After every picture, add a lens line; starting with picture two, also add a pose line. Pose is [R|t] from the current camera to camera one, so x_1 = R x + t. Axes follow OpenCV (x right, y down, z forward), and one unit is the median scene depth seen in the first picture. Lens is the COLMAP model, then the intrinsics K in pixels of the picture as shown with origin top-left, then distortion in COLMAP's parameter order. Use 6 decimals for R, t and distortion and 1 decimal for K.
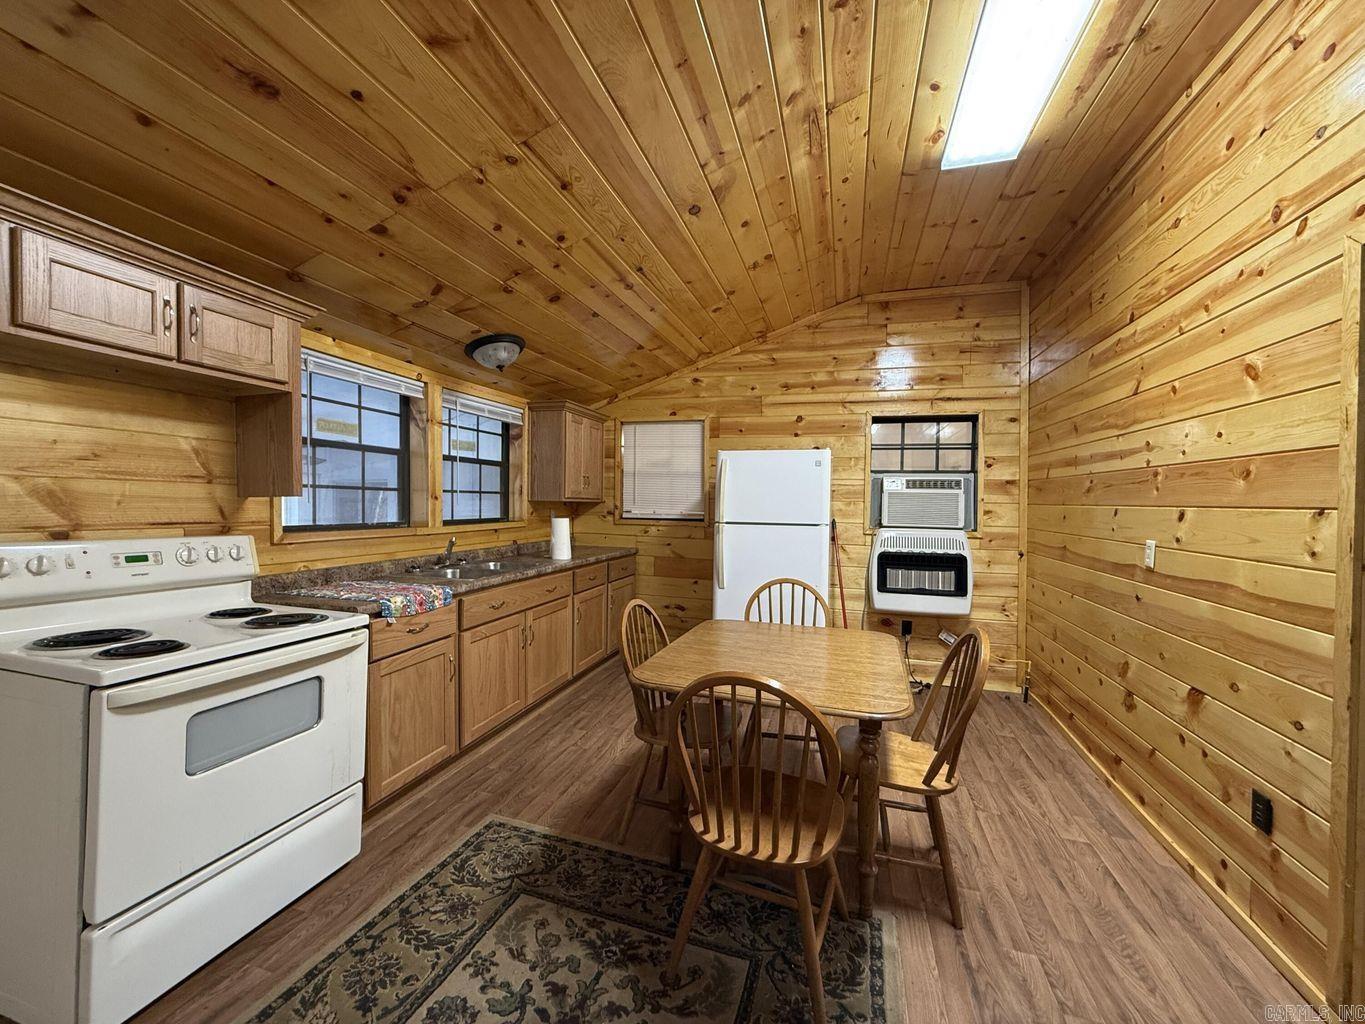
lens RADIAL K [[540.4, 0, 685.8], [0, 540.4, 504.4], [0, 0, 1]] dist [-0.000519, -0.000040]
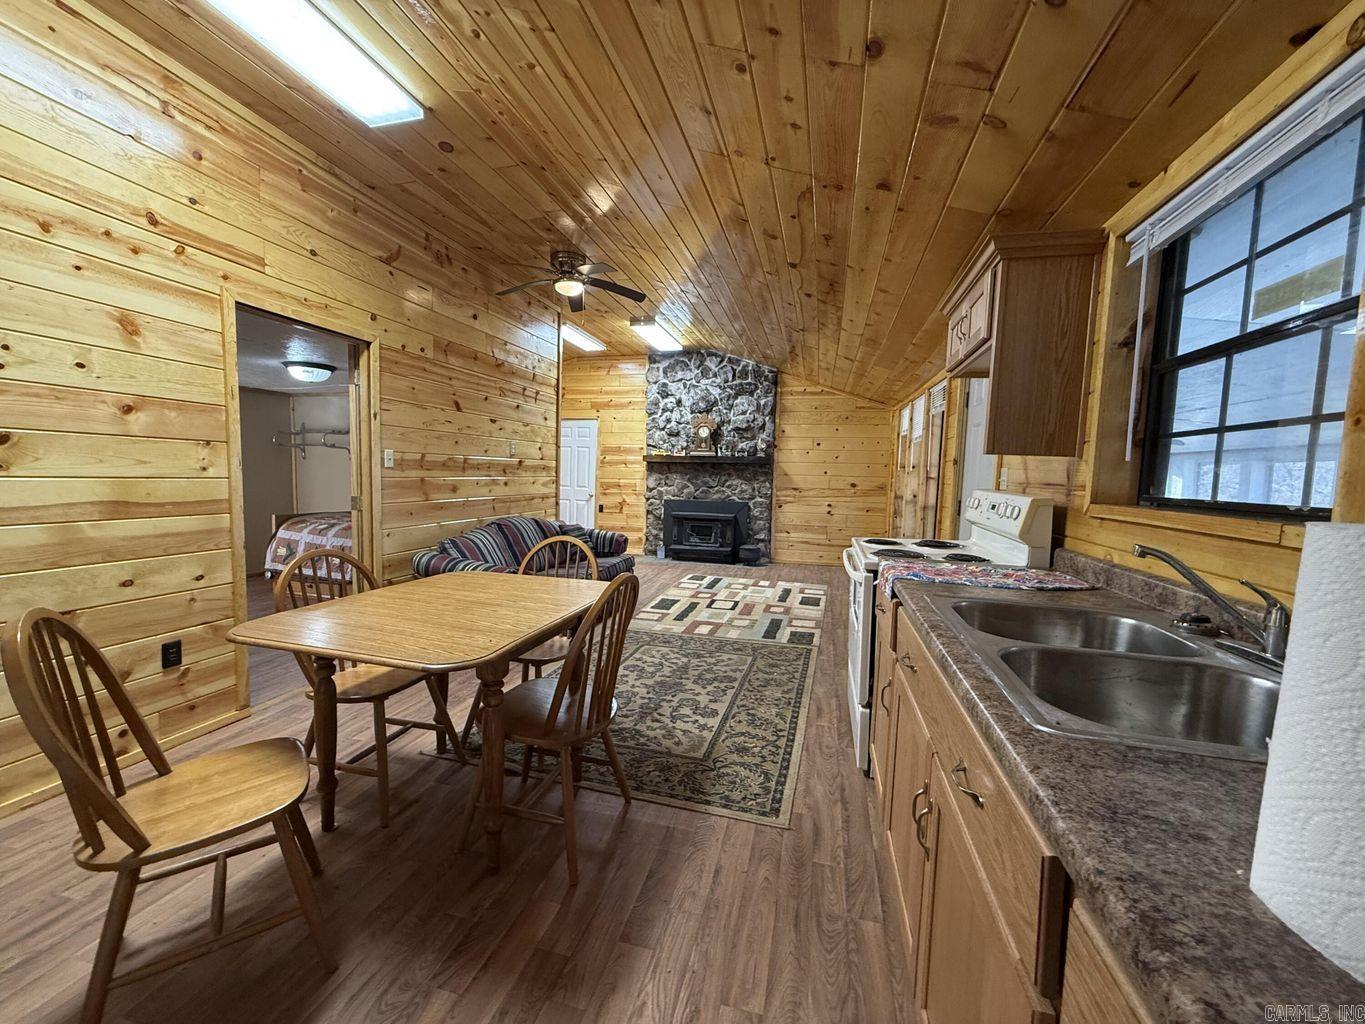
lens RADIAL K [[540.4, 0, 674.8], [0, 540.4, 517.7], [0, 0, 1]] dist [-0.000519, -0.000040]
pose [[-0.999198, -0.036479, -0.016483, -0.220029], [-0.037769, 0.995552, 0.086316, 0.045769], [0.013261, 0.086869, -0.996131, 2.501786]]
